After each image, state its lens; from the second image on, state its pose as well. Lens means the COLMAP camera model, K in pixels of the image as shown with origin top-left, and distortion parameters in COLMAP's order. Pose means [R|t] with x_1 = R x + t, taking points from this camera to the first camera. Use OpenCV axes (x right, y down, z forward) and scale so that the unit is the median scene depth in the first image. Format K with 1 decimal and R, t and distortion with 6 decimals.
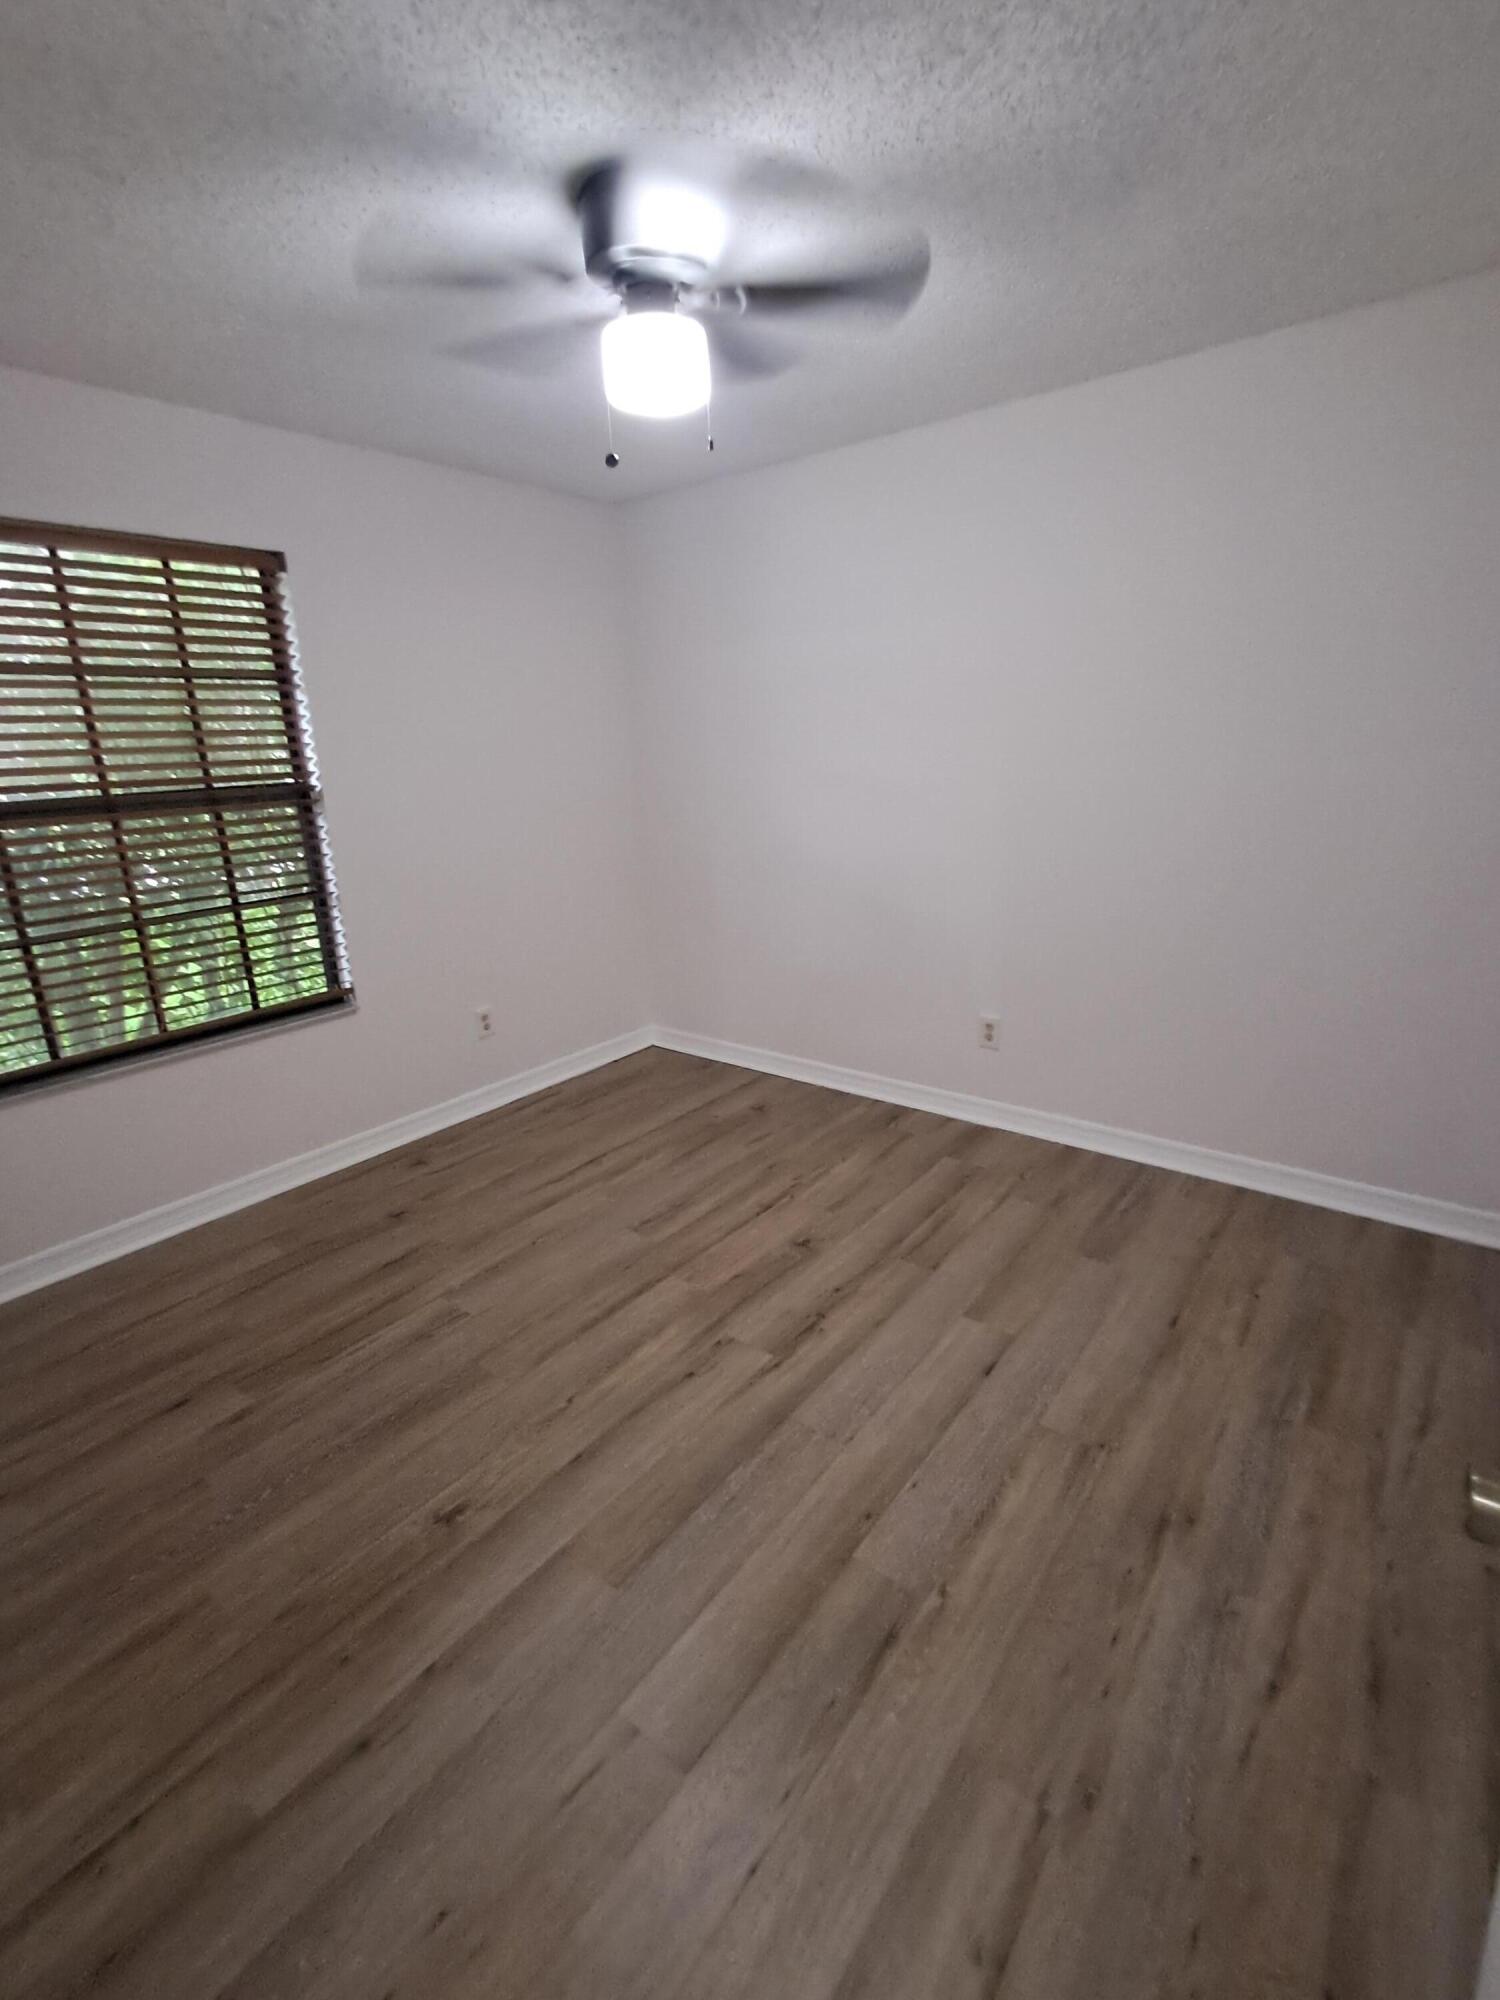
lens RADIAL K [[903.2, 0, 754.7], [0, 903.2, 986.3], [0, 0, 1]] dist [0.000964, 0.007626]
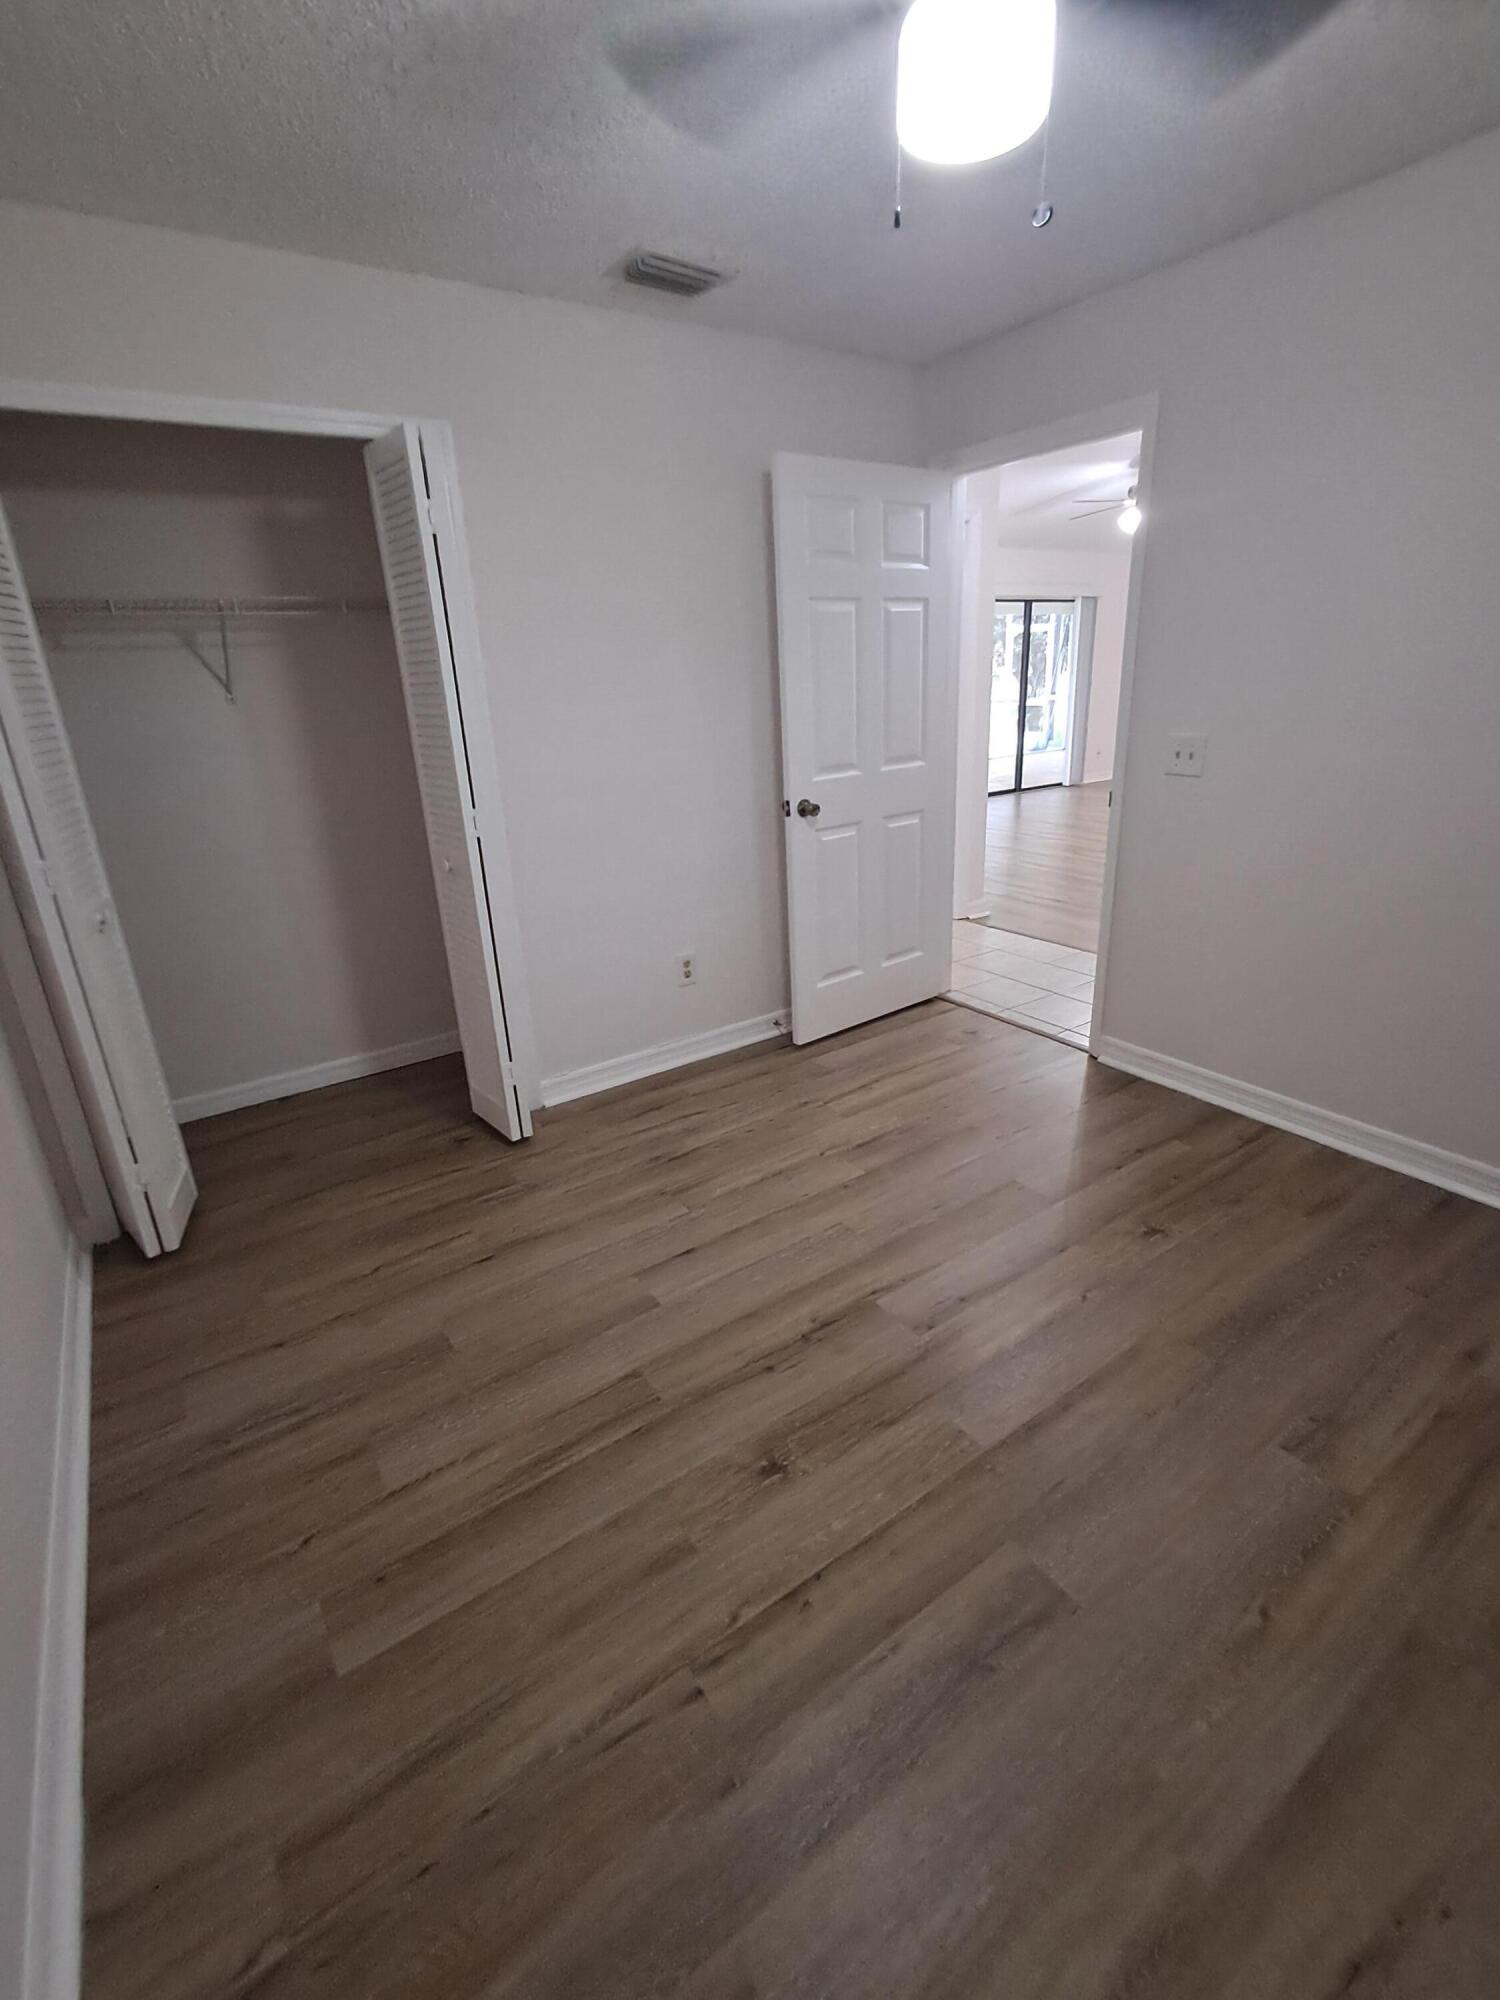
lens RADIAL K [[903.2, 0, 754.7], [0, 903.2, 986.3], [0, 0, 1]] dist [0.000964, 0.007626]
pose [[-0.949138, -0.024498, 0.313906, -0.151768], [0.159536, 0.822097, 0.546539, -0.415415], [-0.271451, 0.568820, -0.776375, 1.578139]]
